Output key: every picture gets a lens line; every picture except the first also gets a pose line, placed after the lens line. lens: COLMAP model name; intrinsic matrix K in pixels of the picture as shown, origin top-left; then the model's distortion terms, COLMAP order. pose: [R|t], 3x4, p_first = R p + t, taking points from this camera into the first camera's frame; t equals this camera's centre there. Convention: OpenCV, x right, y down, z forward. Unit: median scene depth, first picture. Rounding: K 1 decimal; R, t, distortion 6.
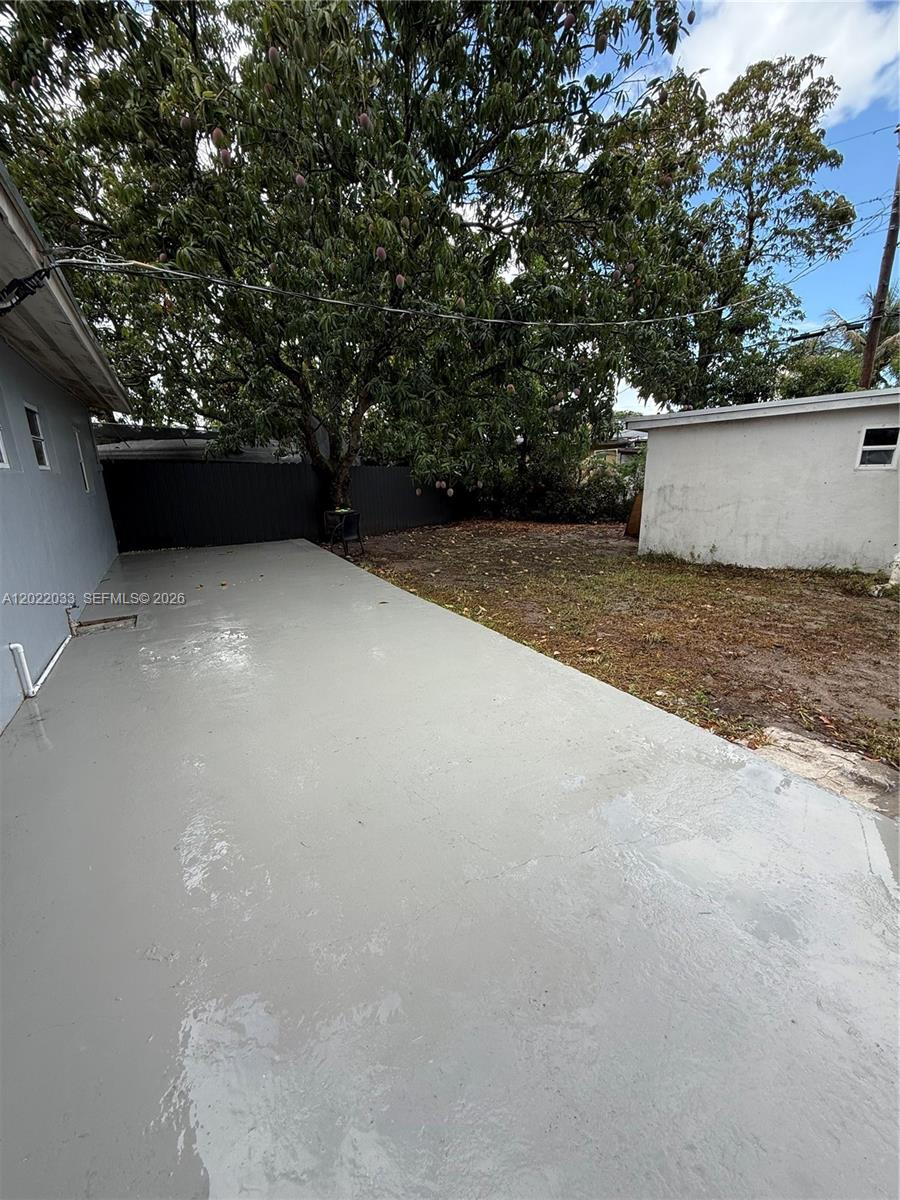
lens RADIAL K [[478.3, 0, 449.7], [0, 478.3, 598.8], [0, 0, 1]] dist [-0.000432, -0.000056]
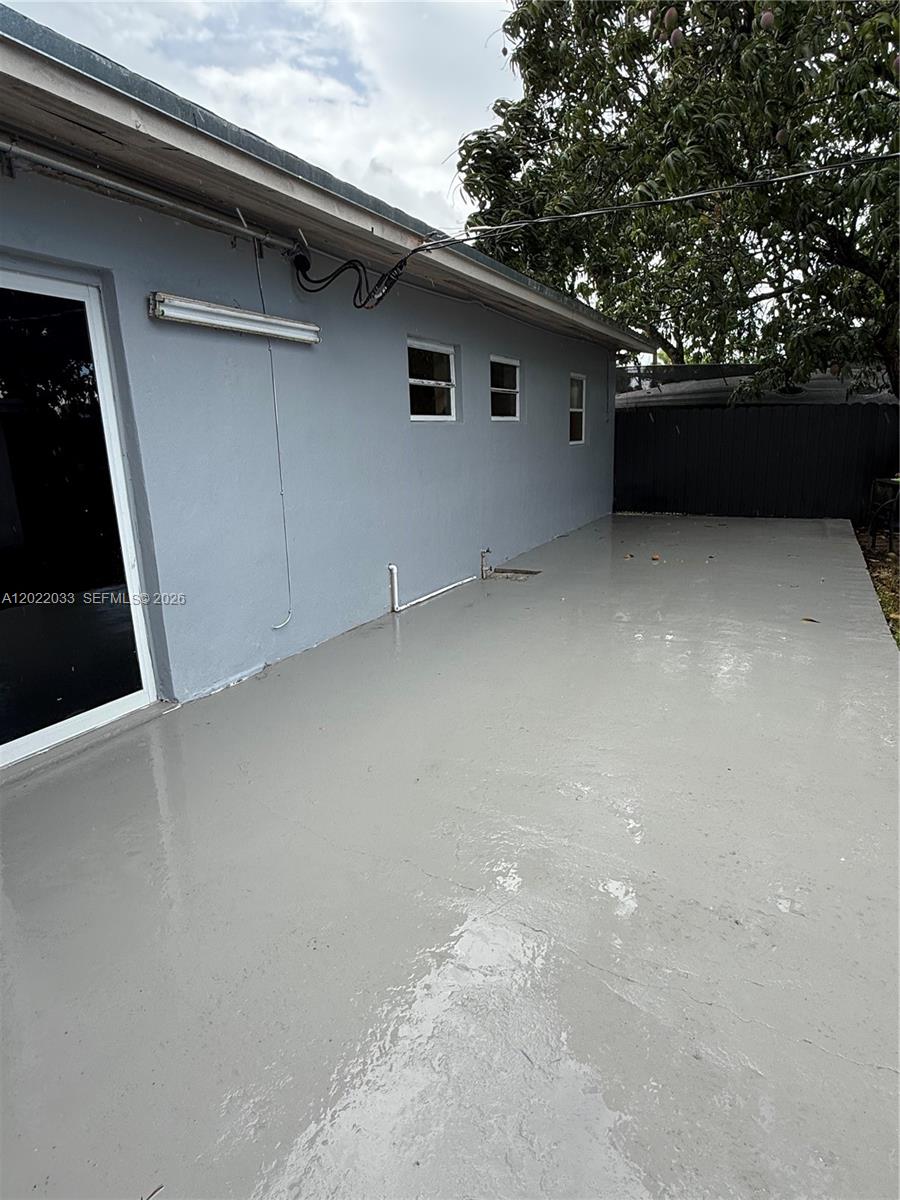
lens RADIAL K [[667.1, 0, 449.6], [0, 667.1, 601.1], [0, 0, 1]] dist [0.007857, 0.000518]
pose [[0.541076, 0.208861, -0.814625, 0.279286], [-0.201451, 0.972656, 0.115574, -0.020921], [0.816489, 0.101572, 0.568356, 0.074585]]
